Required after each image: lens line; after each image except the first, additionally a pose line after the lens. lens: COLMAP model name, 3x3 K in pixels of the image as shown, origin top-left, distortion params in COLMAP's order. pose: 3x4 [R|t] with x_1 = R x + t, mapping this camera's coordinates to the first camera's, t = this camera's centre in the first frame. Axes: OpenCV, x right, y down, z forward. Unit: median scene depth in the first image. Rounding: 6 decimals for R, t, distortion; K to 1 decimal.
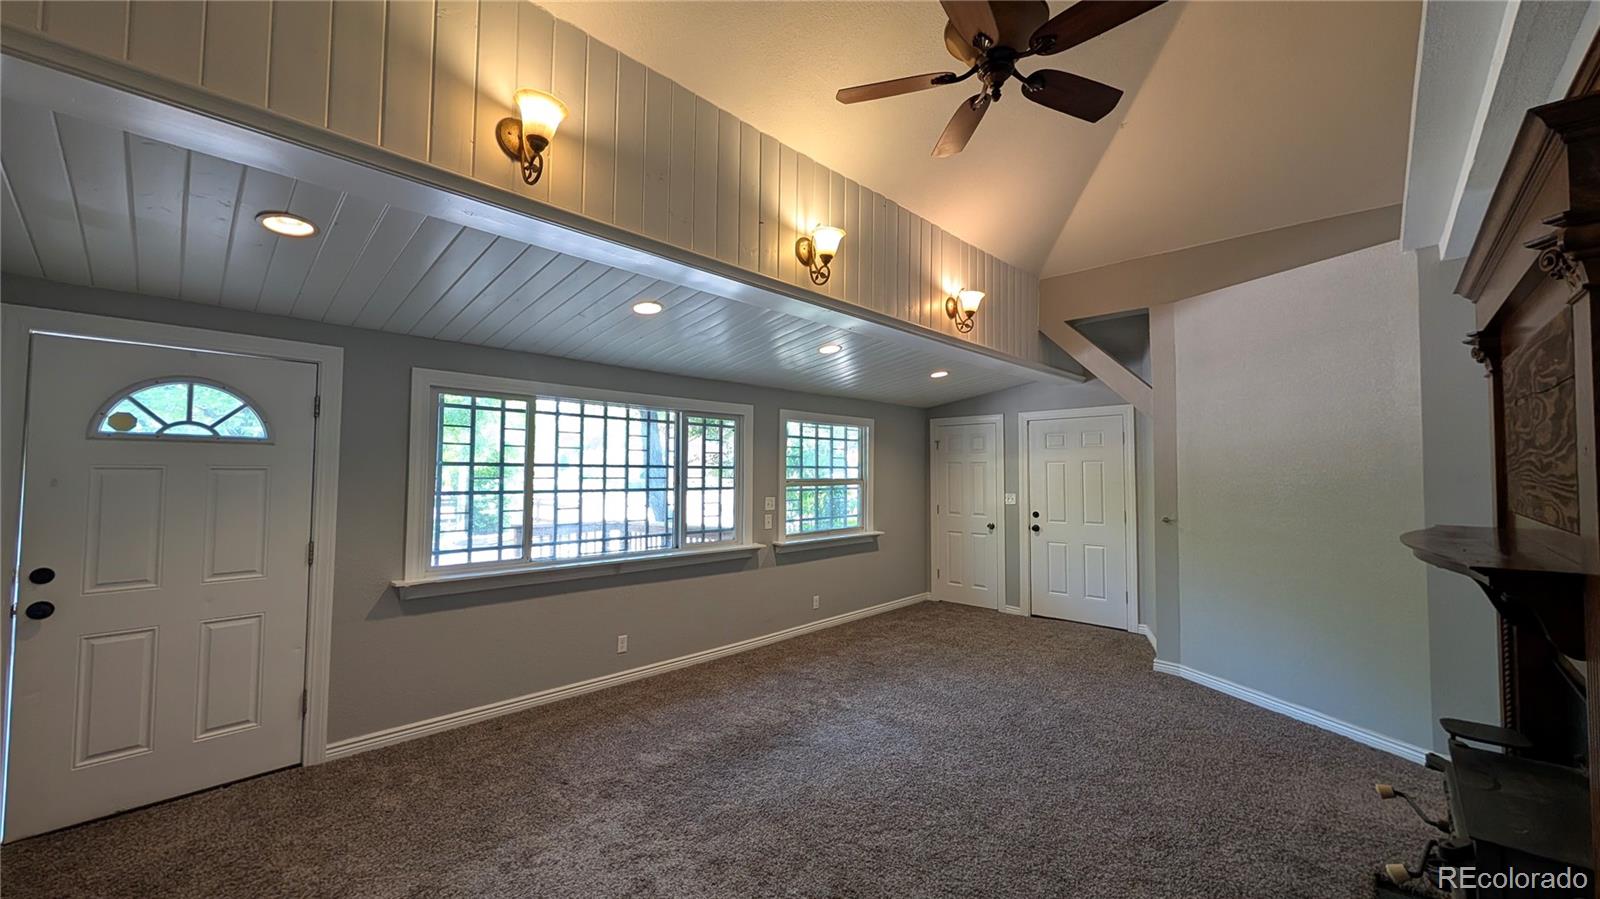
lens RADIAL K [[606.1, 0, 804.2], [0, 606.1, 446.3], [0, 0, 1]] dist [0.007452, -0.000411]
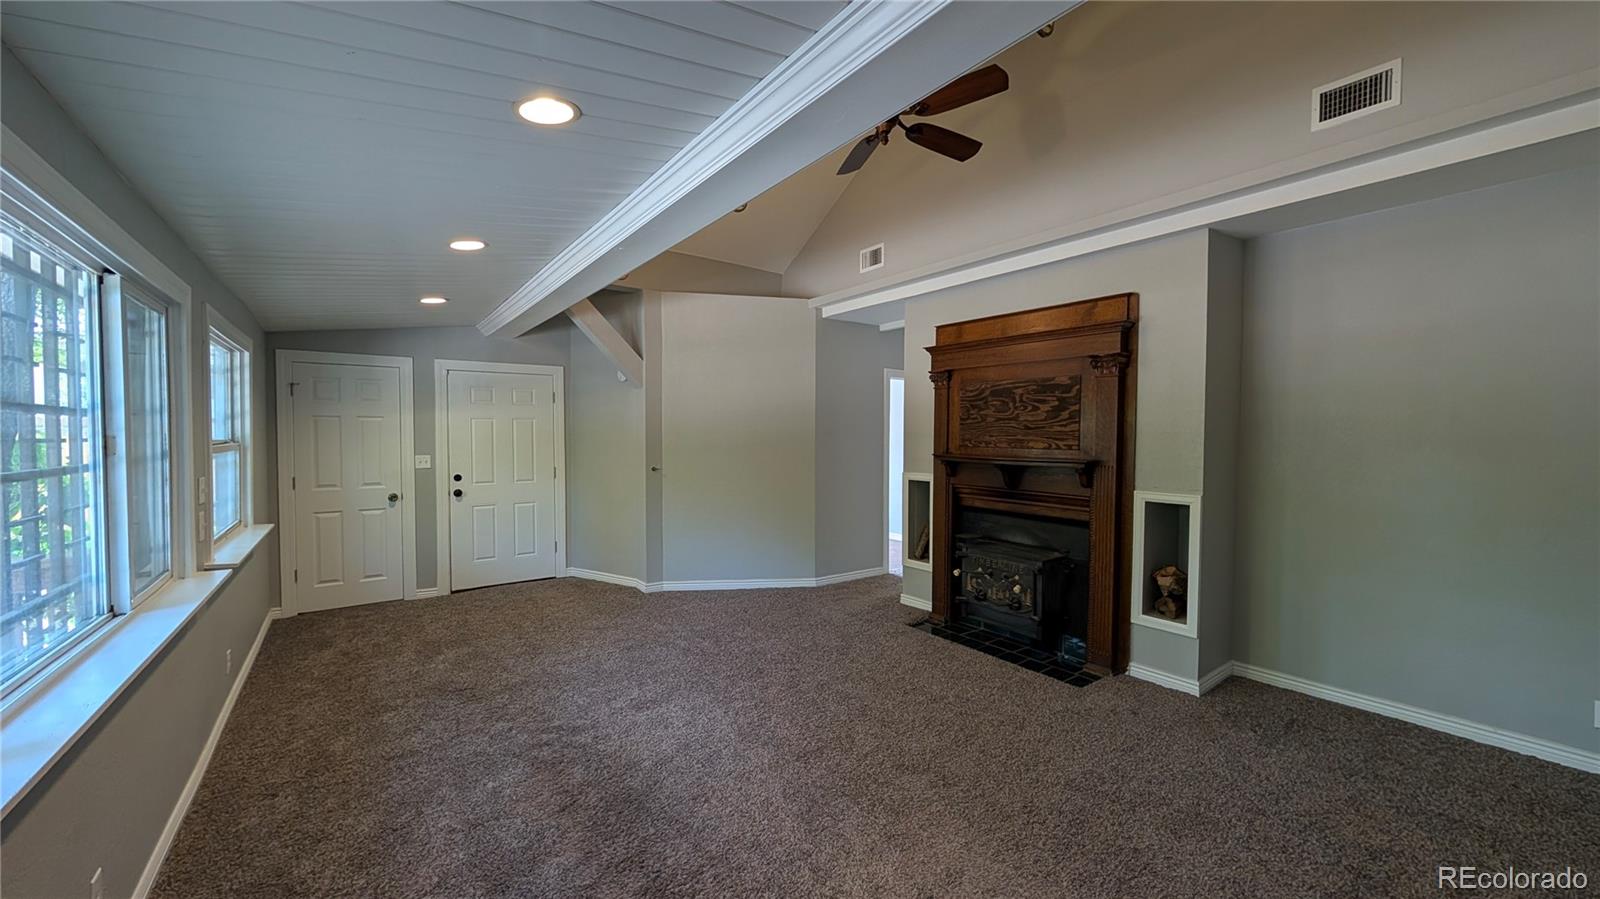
lens RADIAL K [[606.1, 0, 807.1], [0, 606.1, 452.3], [0, 0, 1]] dist [0.007452, -0.000411]
pose [[0.182640, -0.038823, 0.982413, -0.552870], [-0.042496, 0.997975, 0.047339, 0.017829], [-0.982261, -0.050395, 0.180620, 0.489973]]
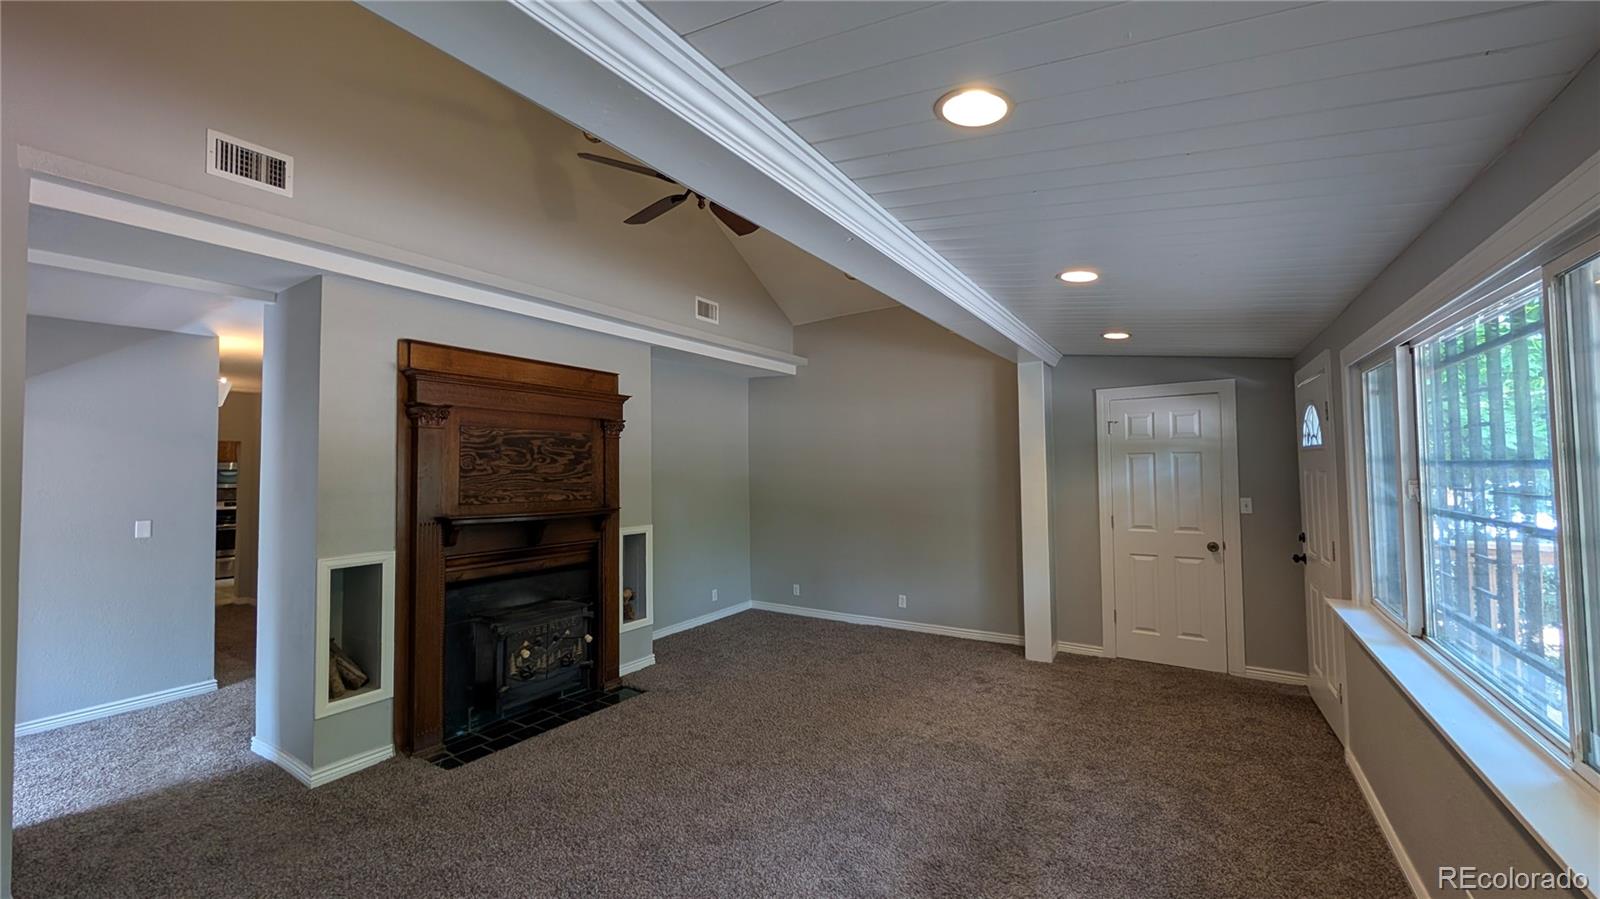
lens RADIAL K [[606.1, 0, 801.1], [0, 606.1, 456.0], [0, 0, 1]] dist [0.007452, -0.000411]
pose [[-0.986665, 0.009240, -0.162502, 0.177571], [0.021784, 0.996902, -0.075581, 0.050490], [0.161300, -0.078113, -0.983809, 1.277039]]
